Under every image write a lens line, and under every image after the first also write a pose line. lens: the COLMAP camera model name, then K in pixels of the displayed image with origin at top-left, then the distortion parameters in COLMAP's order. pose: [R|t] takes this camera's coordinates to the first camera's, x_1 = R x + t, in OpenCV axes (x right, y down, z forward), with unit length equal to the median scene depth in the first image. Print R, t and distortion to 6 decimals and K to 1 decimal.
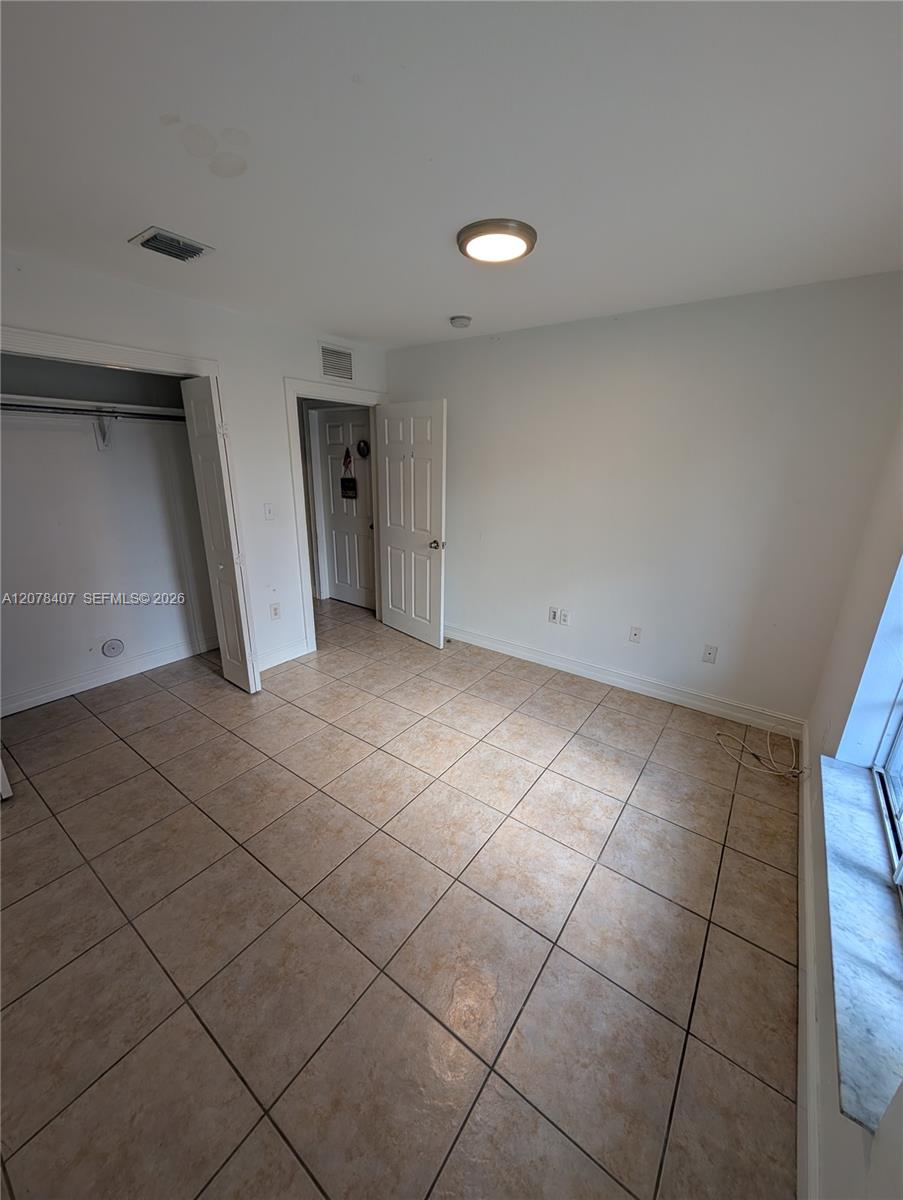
lens RADIAL K [[458.1, 0, 450.1], [0, 458.1, 603.2], [0, 0, 1]] dist [-0.000251, -0.000051]
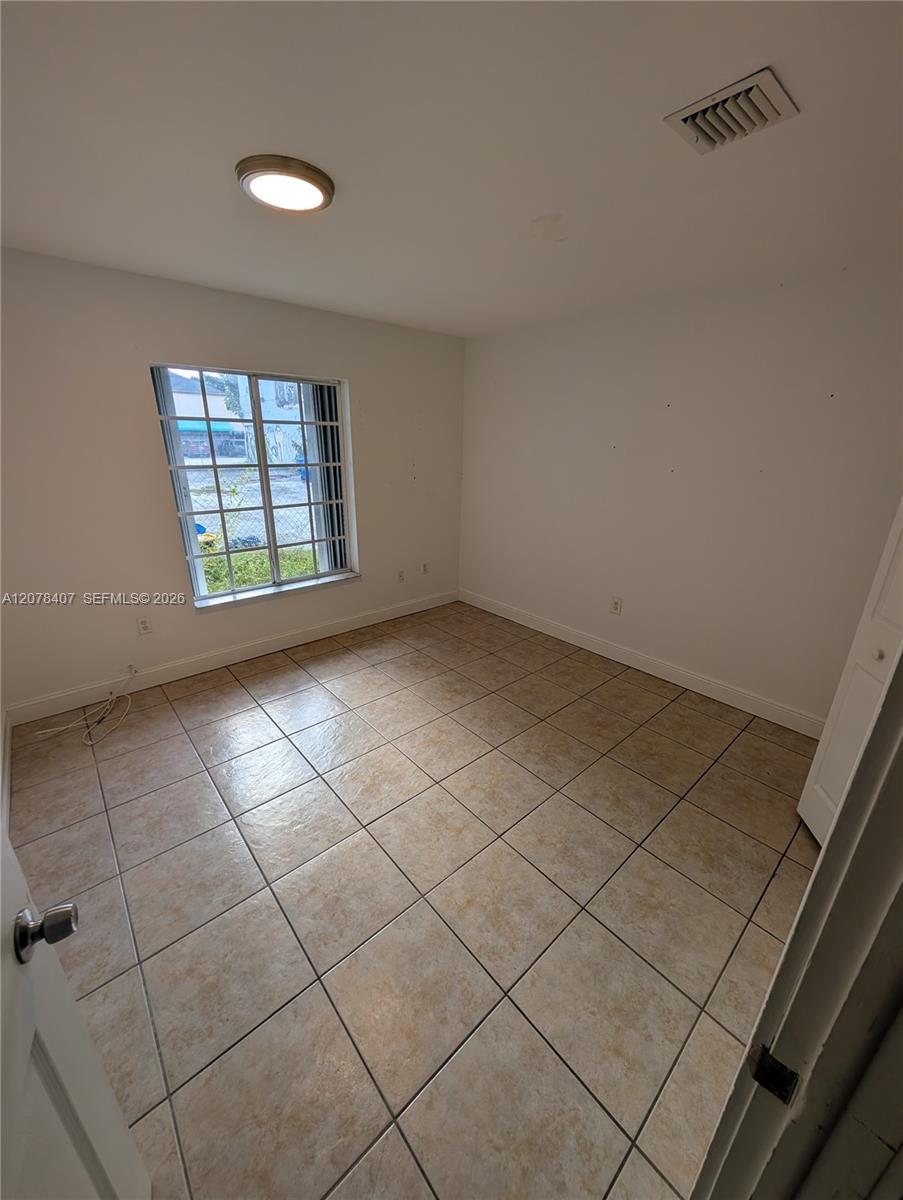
lens RADIAL K [[458.1, 0, 450.5], [0, 458.1, 600.6], [0, 0, 1]] dist [-0.000251, -0.000051]
pose [[-0.975925, -0.102003, 0.192785, -0.334559], [0.037589, 0.792016, 0.609342, -0.520865], [-0.214844, 0.601918, -0.769114, 1.560369]]
